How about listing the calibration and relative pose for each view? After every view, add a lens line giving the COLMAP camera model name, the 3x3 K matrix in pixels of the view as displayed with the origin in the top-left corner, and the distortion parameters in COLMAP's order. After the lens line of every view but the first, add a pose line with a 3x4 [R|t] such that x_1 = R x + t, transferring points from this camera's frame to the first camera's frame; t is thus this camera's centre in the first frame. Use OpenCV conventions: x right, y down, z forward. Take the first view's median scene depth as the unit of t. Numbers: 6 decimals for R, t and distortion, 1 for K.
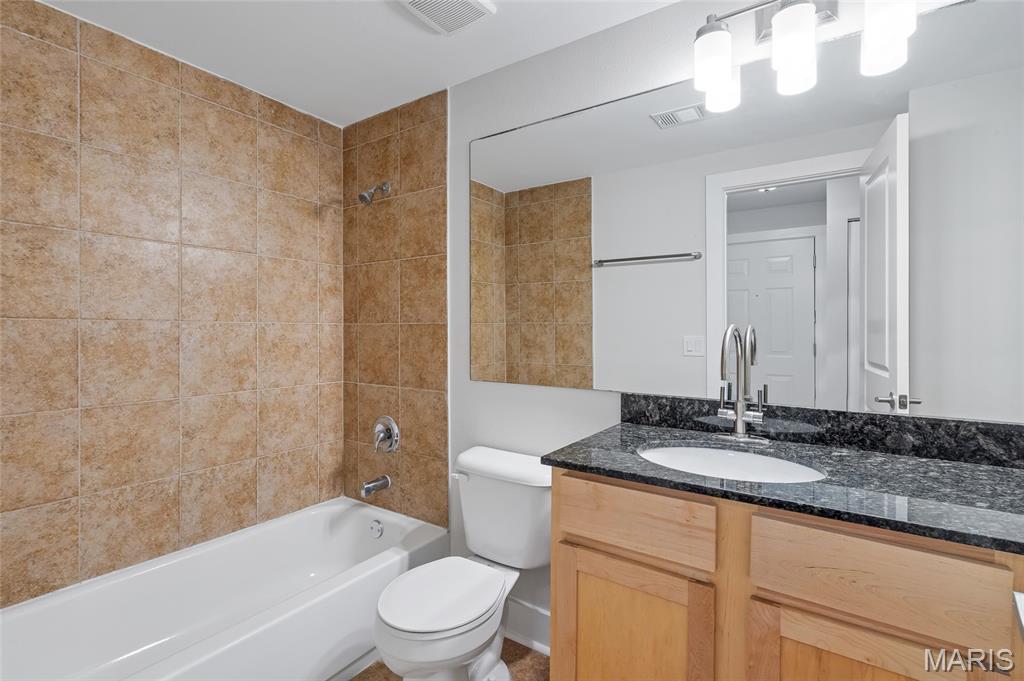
lens RADIAL K [[465.2, 0, 515.8], [0, 465.2, 334.8], [0, 0, 1]] dist [-0.003283, 0.001168]
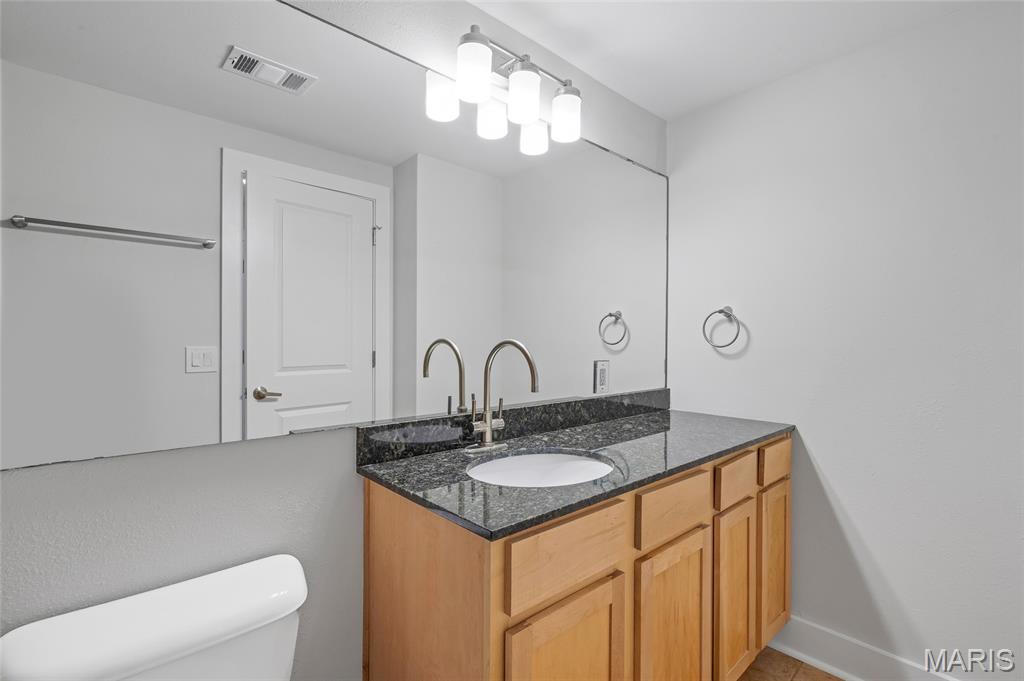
lens RADIAL K [[465.2, 0, 514.0], [0, 465.2, 342.2], [0, 0, 1]] dist [-0.003283, 0.001168]
pose [[0.249216, -0.007157, 0.968421, -0.544011], [0.003046, 0.999974, 0.006607, -0.020722], [-0.968443, 0.001303, 0.249231, 0.718153]]
